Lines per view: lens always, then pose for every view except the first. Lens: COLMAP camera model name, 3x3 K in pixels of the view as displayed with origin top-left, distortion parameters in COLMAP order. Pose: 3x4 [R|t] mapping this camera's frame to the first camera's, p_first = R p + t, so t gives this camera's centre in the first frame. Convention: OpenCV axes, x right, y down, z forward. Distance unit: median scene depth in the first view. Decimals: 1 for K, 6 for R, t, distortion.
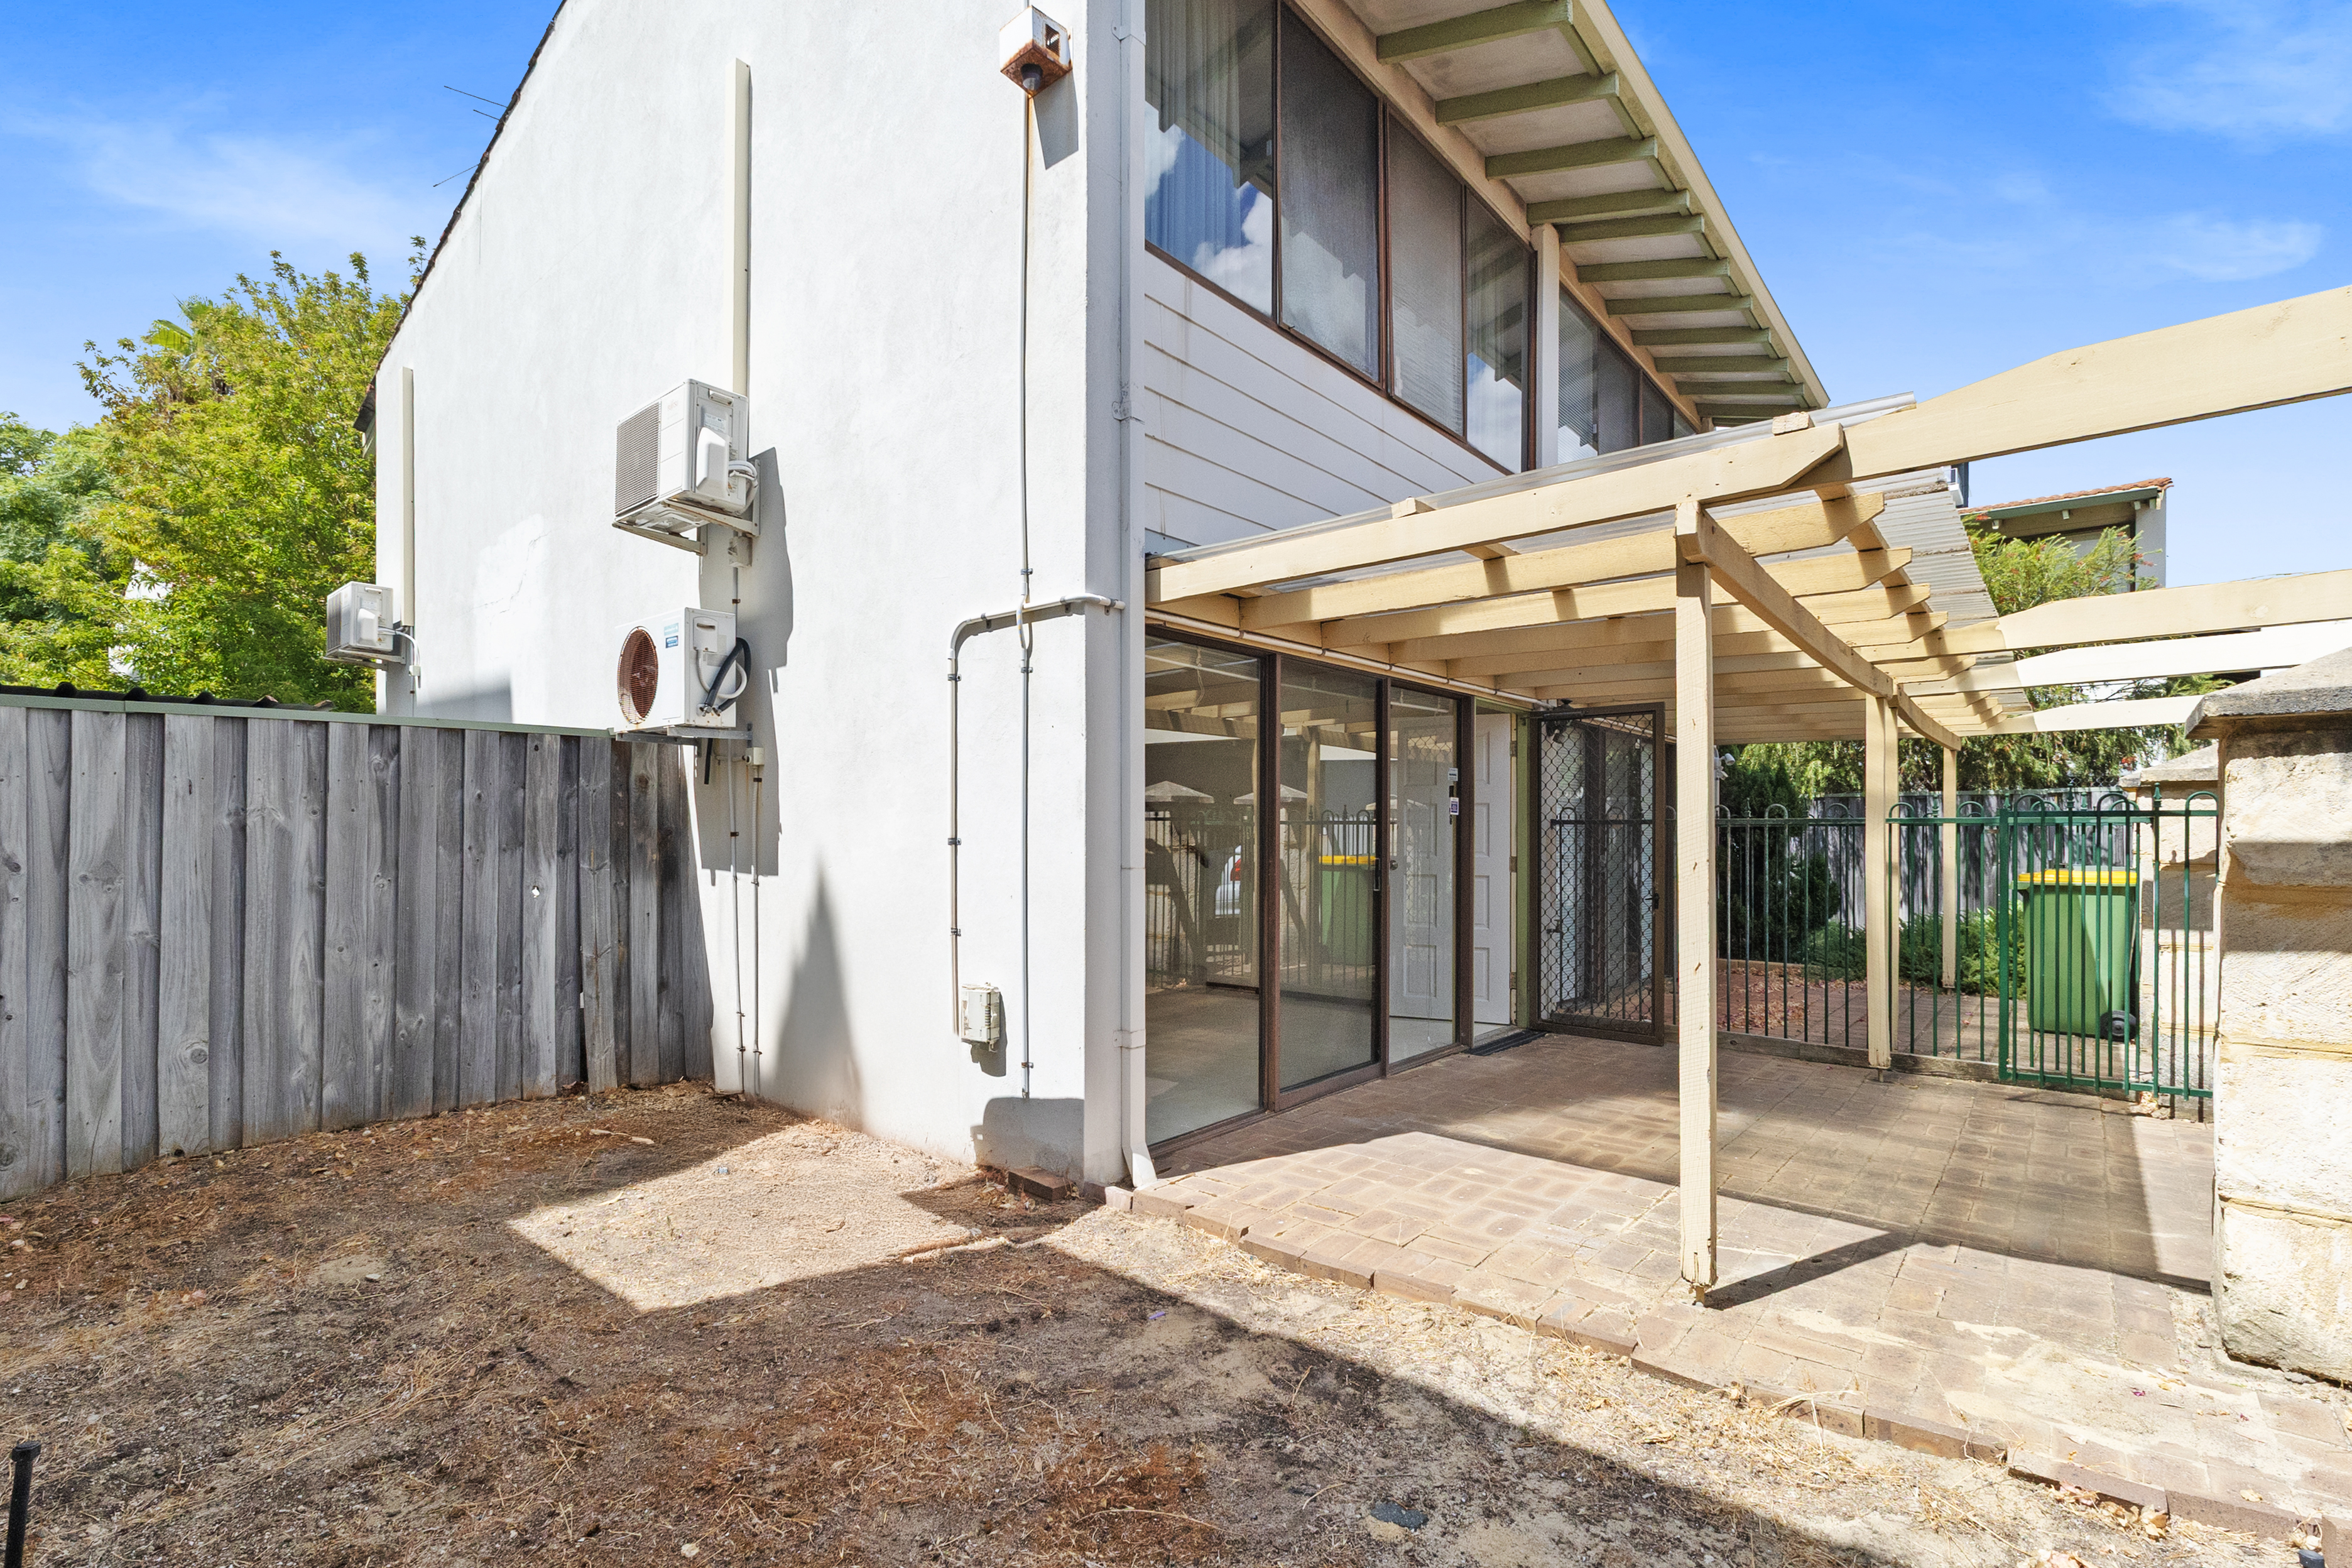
lens RADIAL K [[1060.1, 0, 1184.9], [0, 1060.1, 840.7], [0, 0, 1]] dist [0.000330, -0.000500]
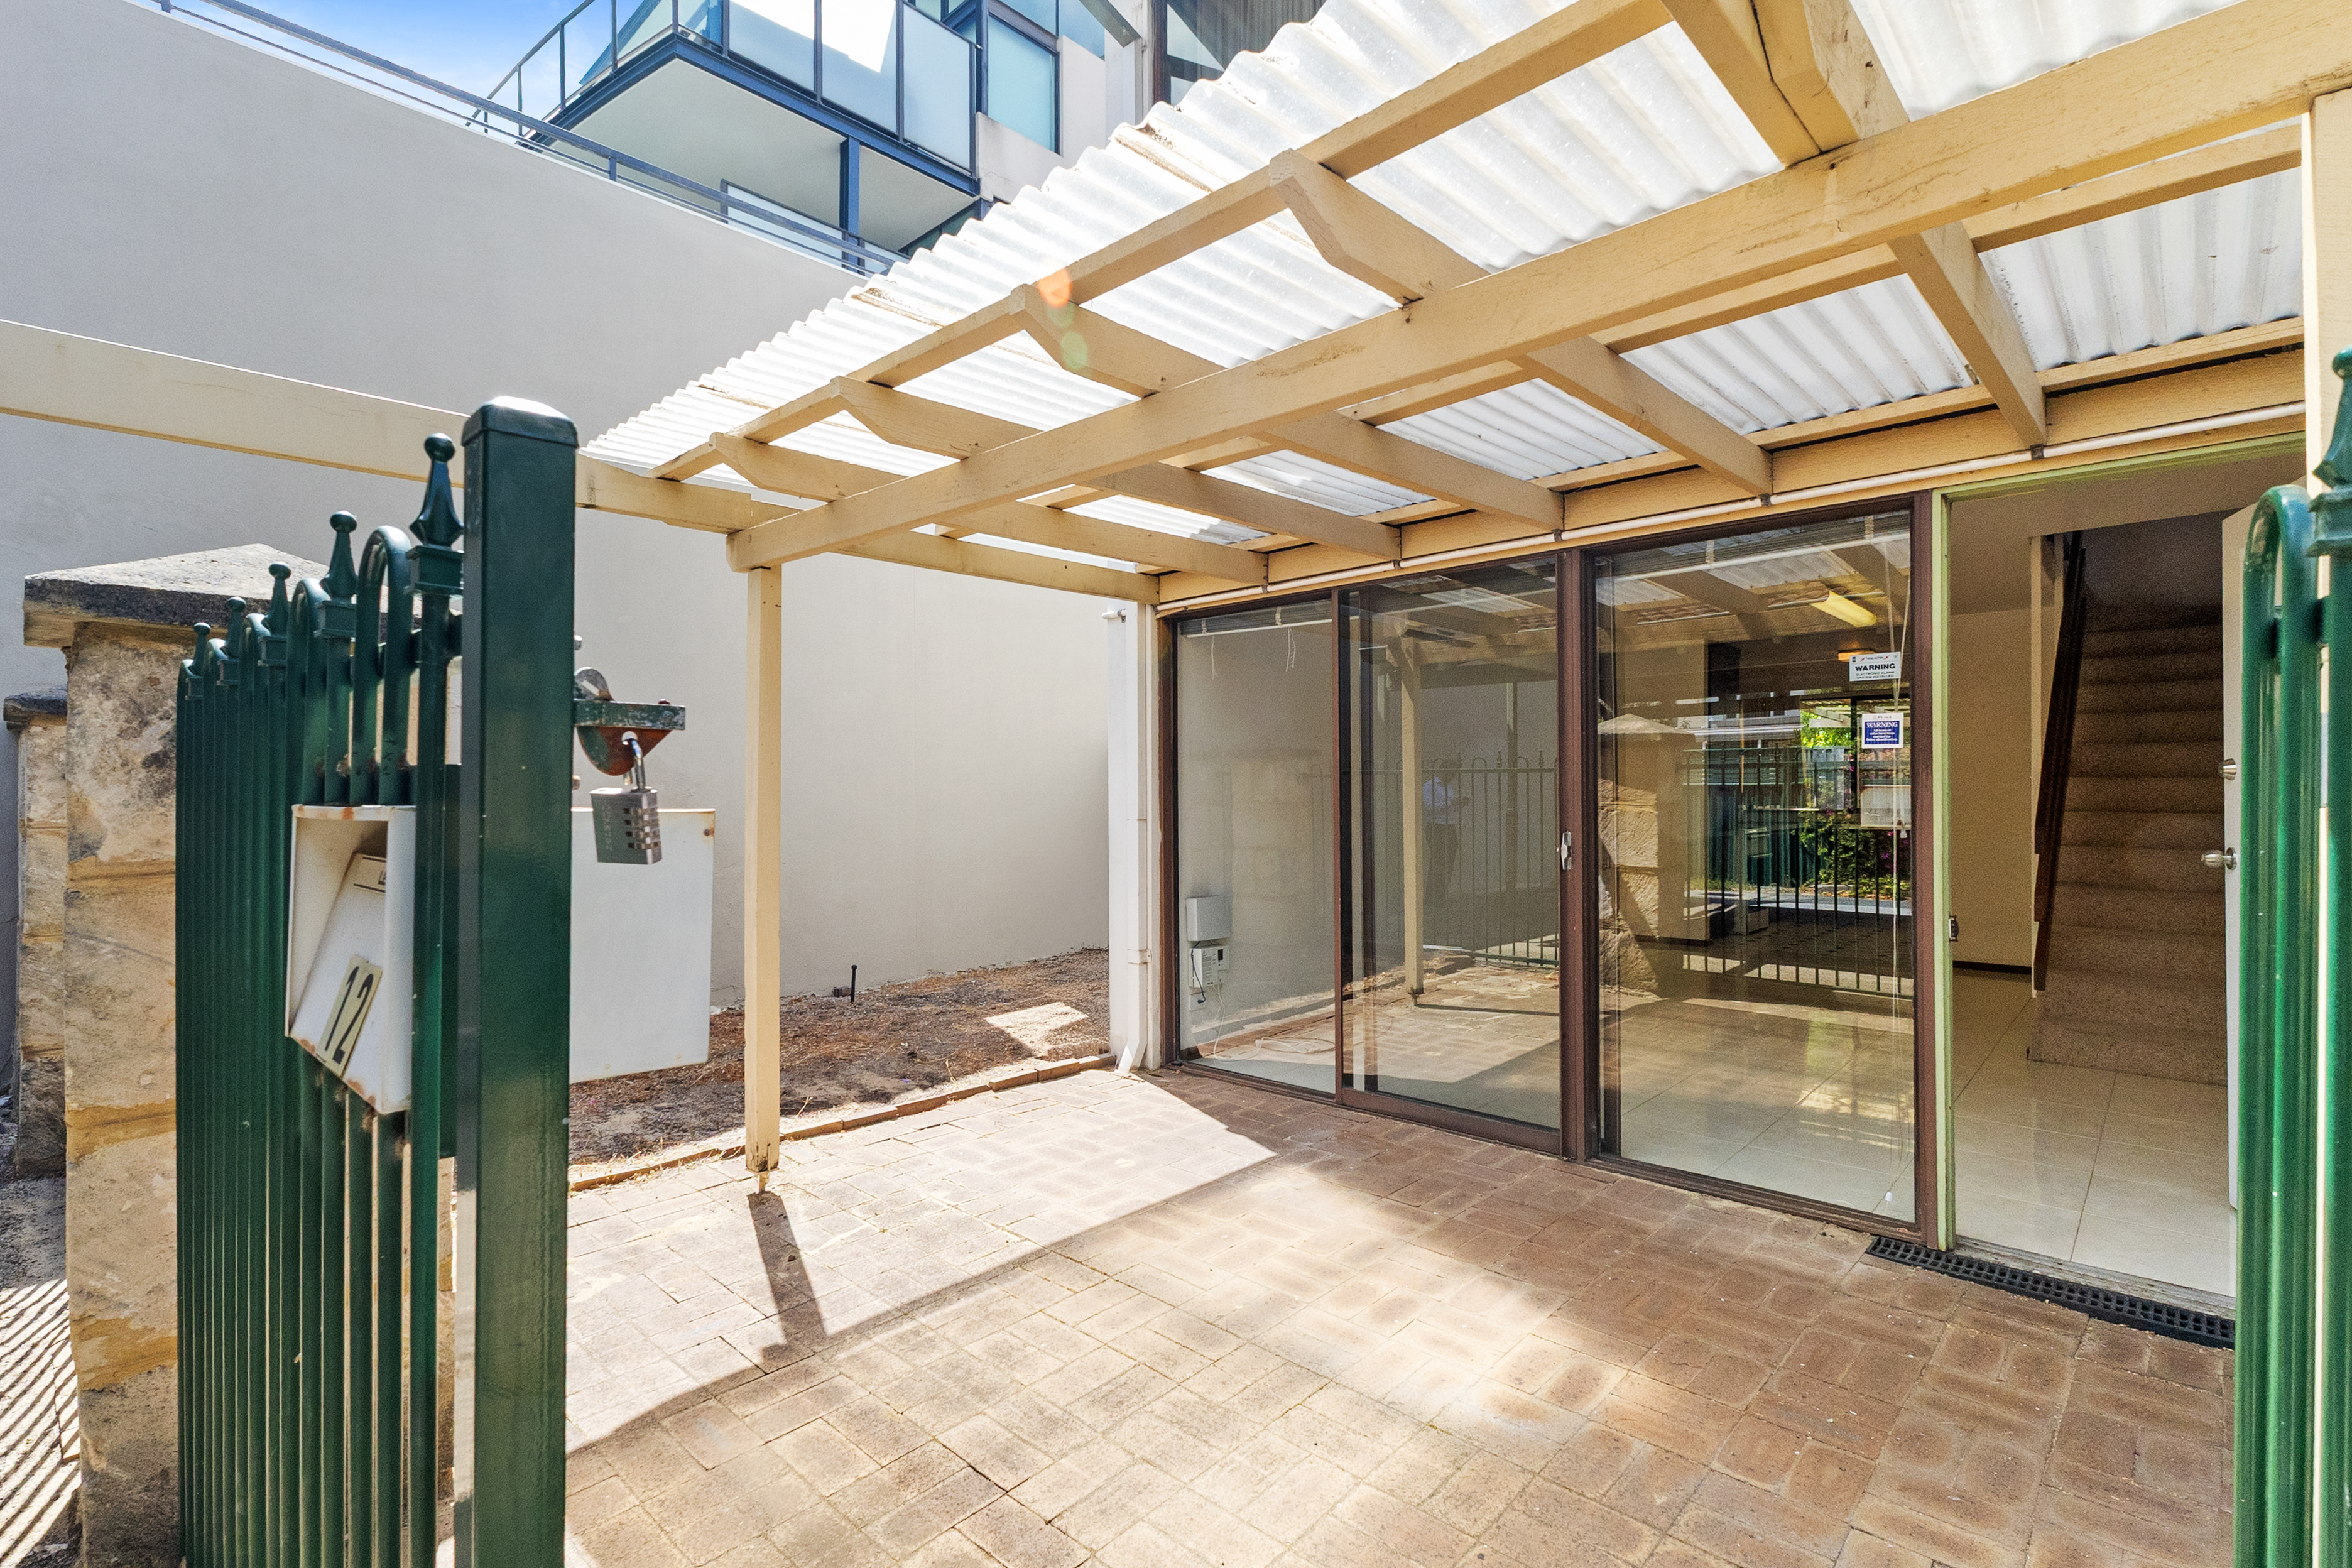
lens RADIAL K [[1060.1, 0, 1176.0], [0, 1060.1, 787.9], [0, 0, 1]] dist [0.000330, -0.000500]
pose [[-0.045384, -0.002779, -0.998966, 1.295799], [0.004249, 0.999987, -0.002975, -0.011933], [0.998961, -0.004379, -0.045371, 1.183570]]
